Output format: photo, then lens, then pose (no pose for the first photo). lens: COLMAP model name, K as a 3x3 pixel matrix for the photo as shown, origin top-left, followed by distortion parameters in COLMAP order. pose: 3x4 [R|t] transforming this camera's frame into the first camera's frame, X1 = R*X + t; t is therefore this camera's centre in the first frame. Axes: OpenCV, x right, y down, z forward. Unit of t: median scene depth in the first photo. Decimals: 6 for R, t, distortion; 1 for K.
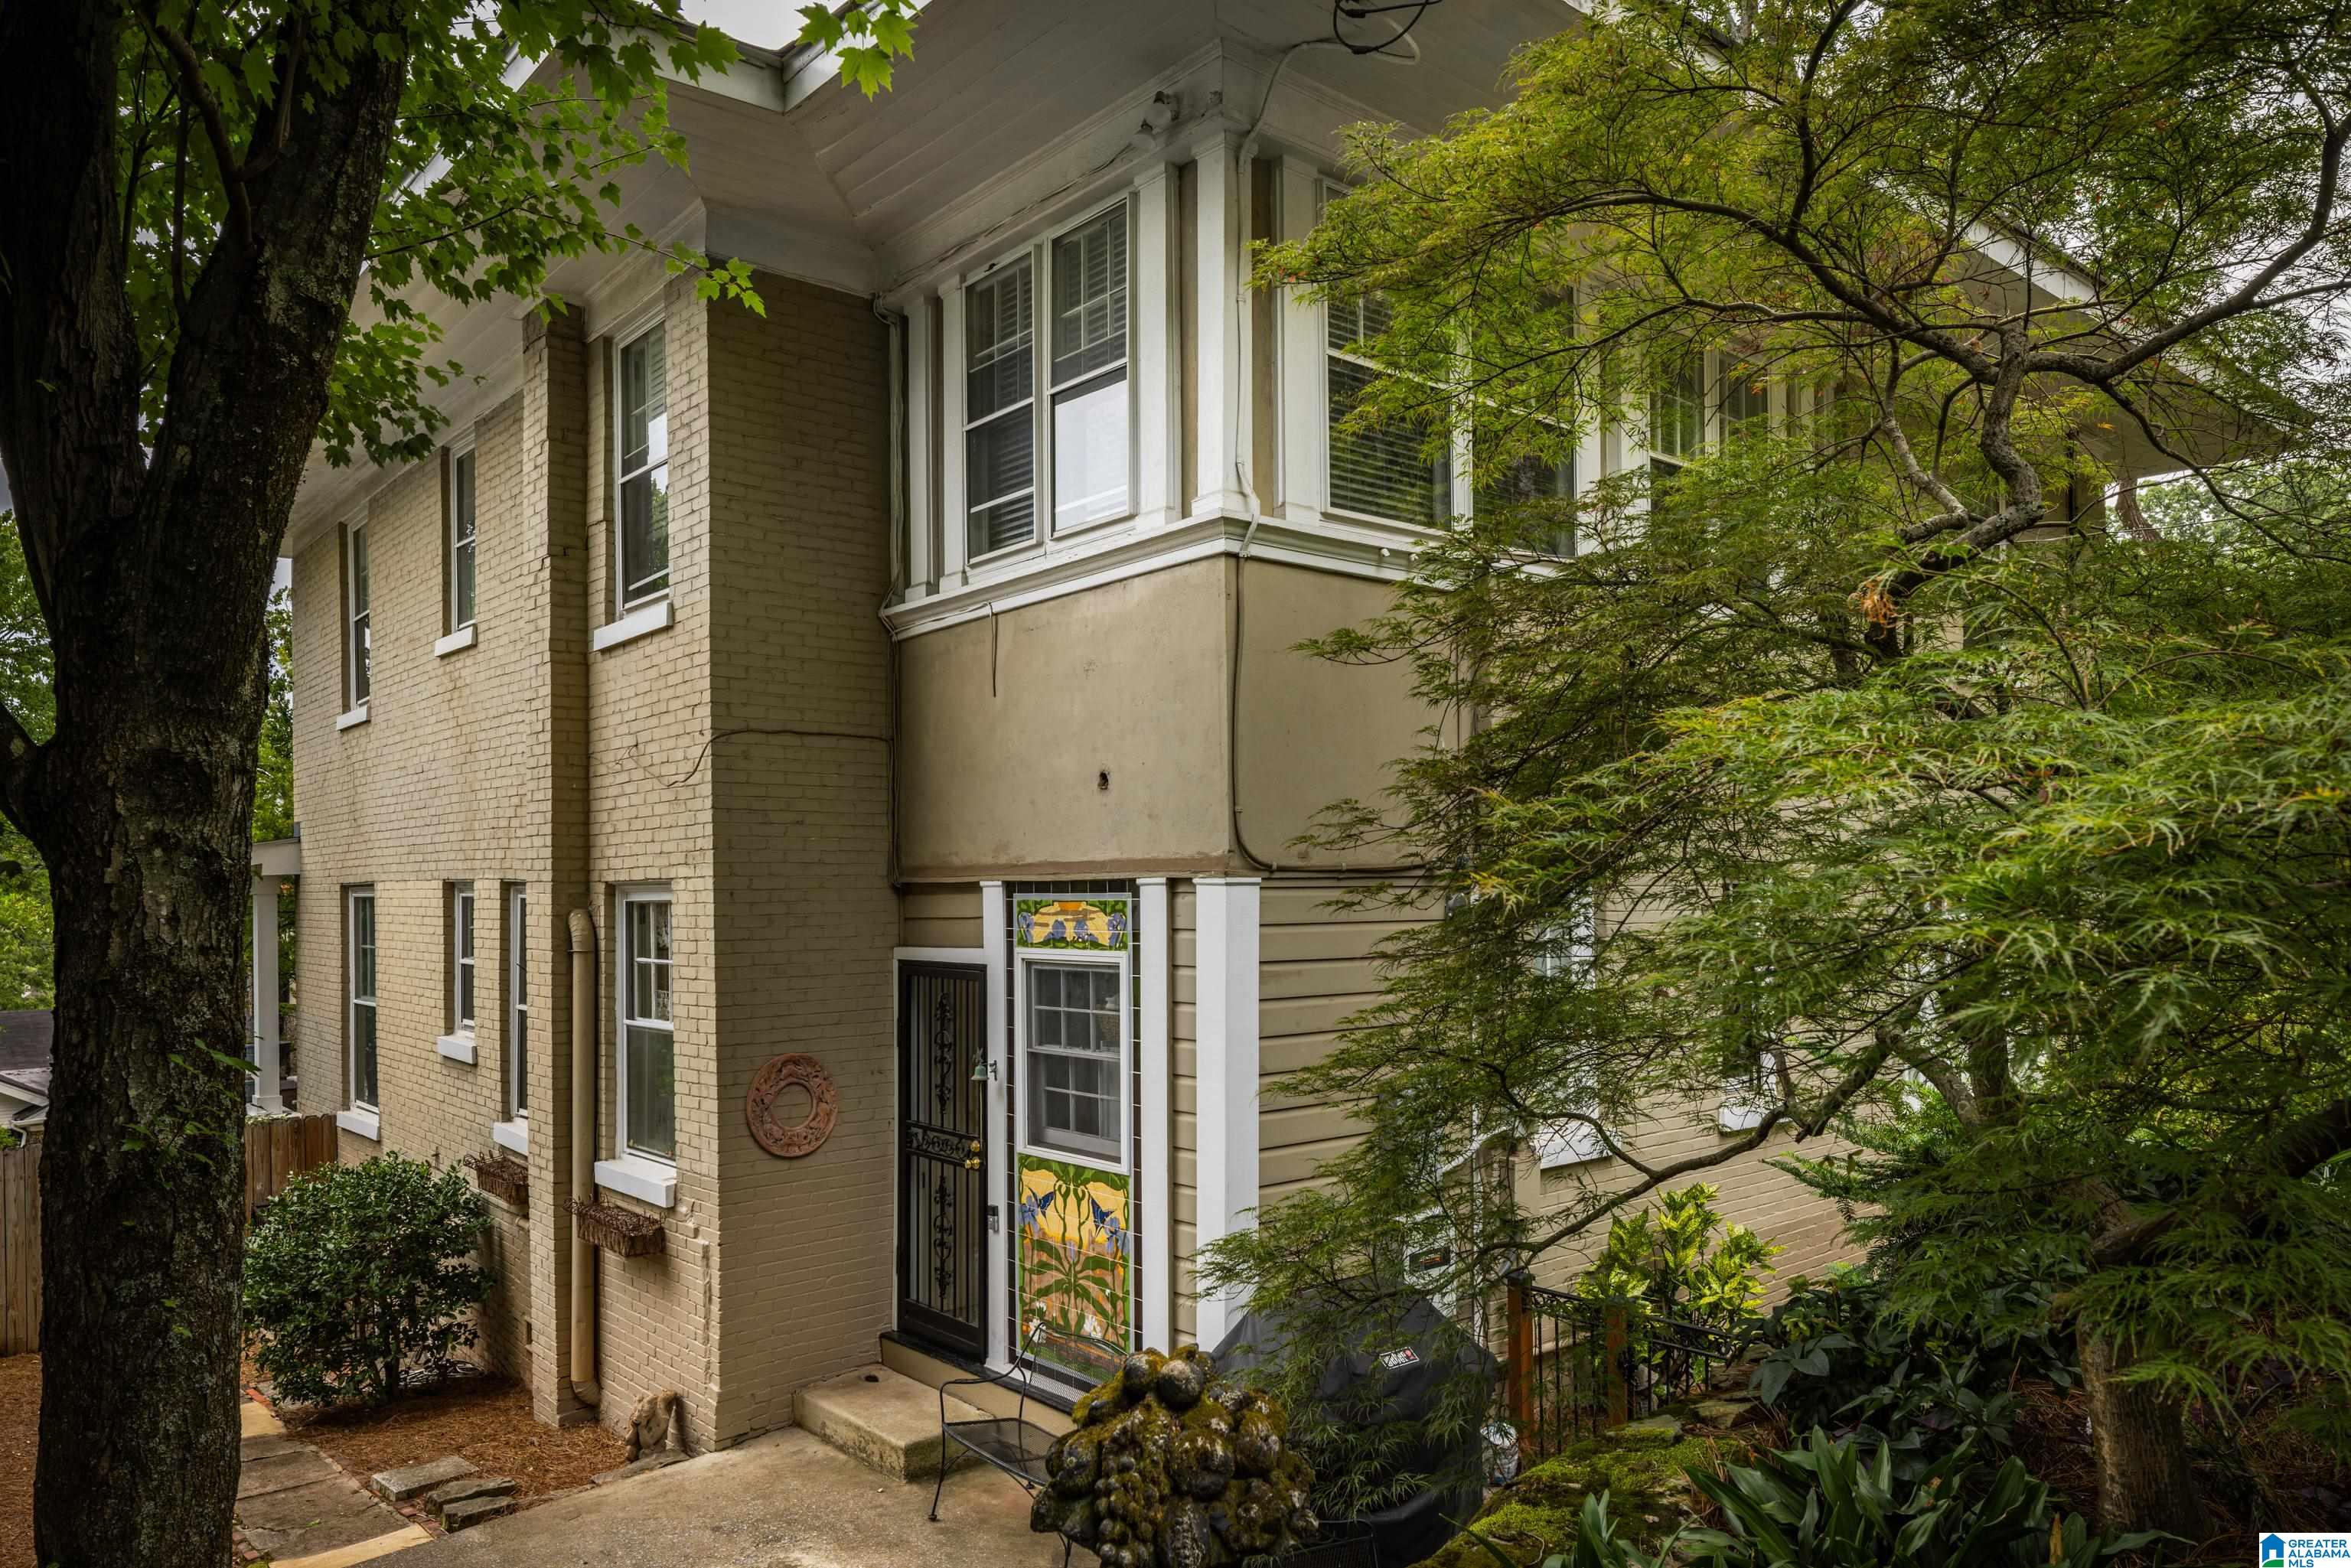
lens RADIAL K [[1570.0, 0, 1170.6], [0, 1570.0, 913.5], [0, 0, 1]] dist [-0.006181, 0.000233]
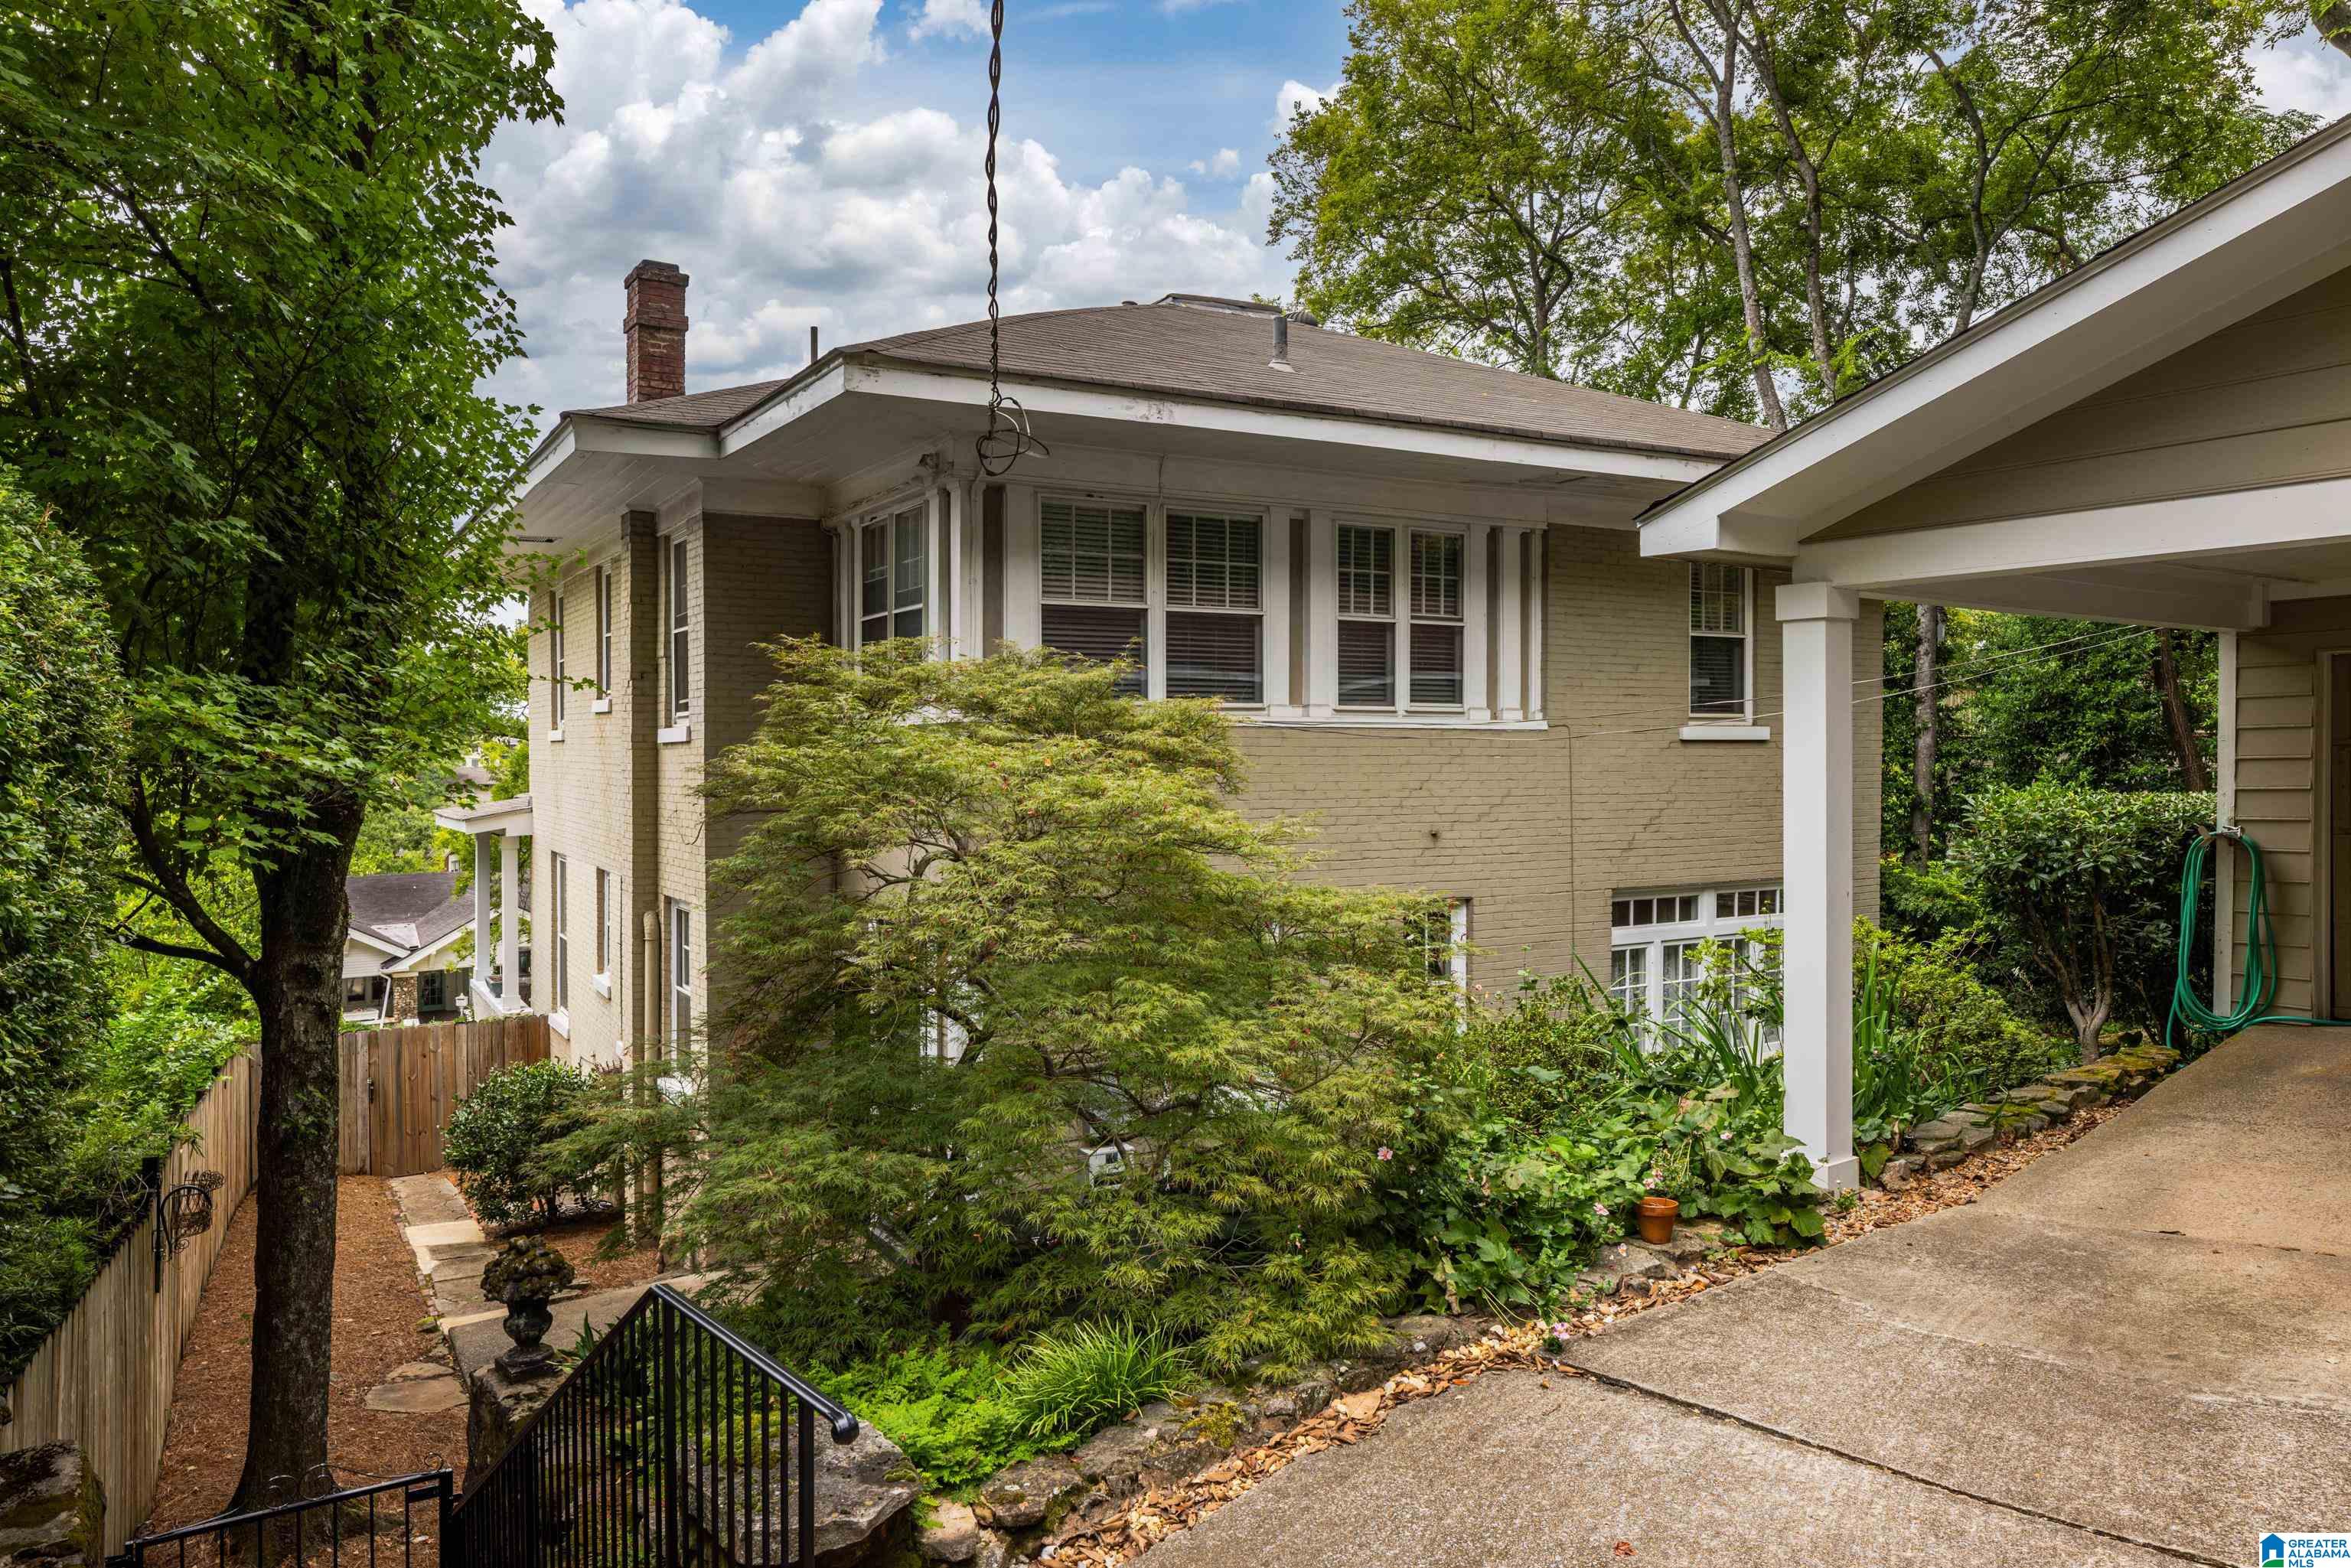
lens RADIAL K [[1559.6, 0, 1175.5], [0, 1559.6, 784.0], [0, 0, 1]] dist [-0.004934, 0.000139]
pose [[0.984313, 0.009642, -0.176168, 0.456414], [-0.007875, 0.999911, 0.010724, -0.170831], [0.176256, -0.009168, 0.984302, -0.466523]]
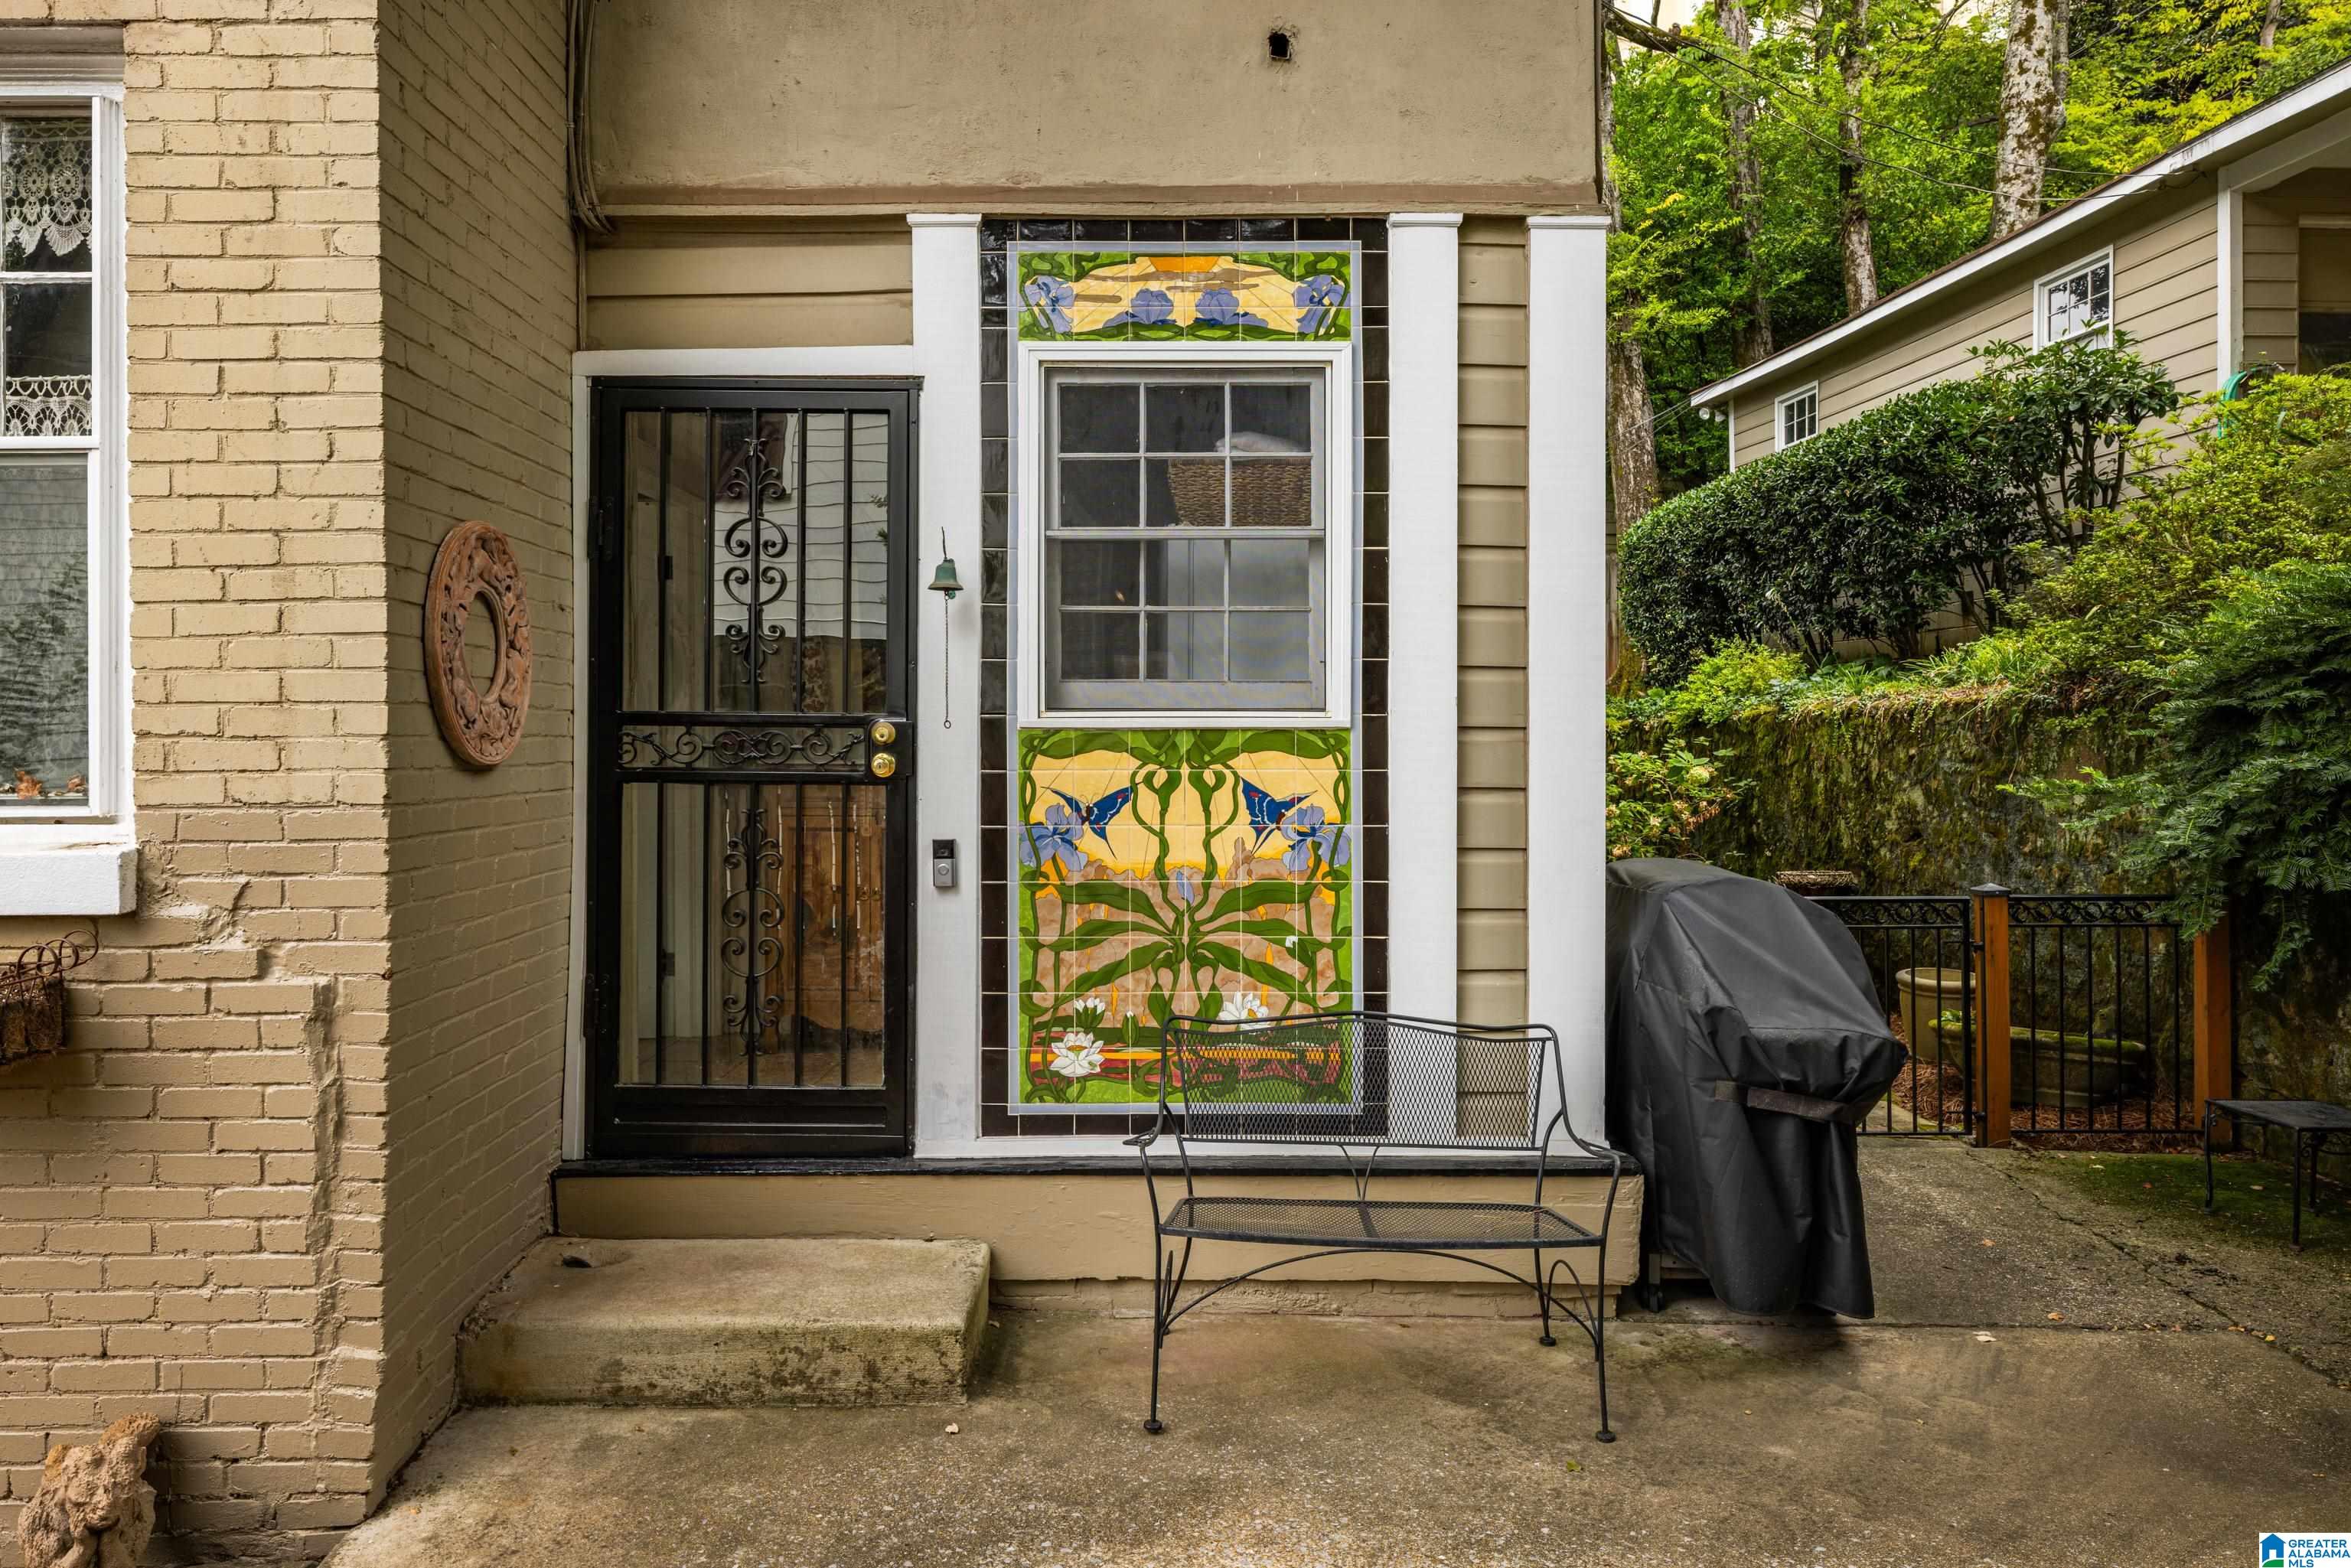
lens RADIAL K [[1578.4, 0, 1170.4], [0, 1578.4, 747.1], [0, 0, 1]] dist [-0.005023, -0.001668]
pose [[0.645100, 0.004166, 0.764087, -0.467635], [0.006993, 0.999911, -0.011356, 0.163538], [-0.764066, 0.012670, 0.645013, 0.612585]]
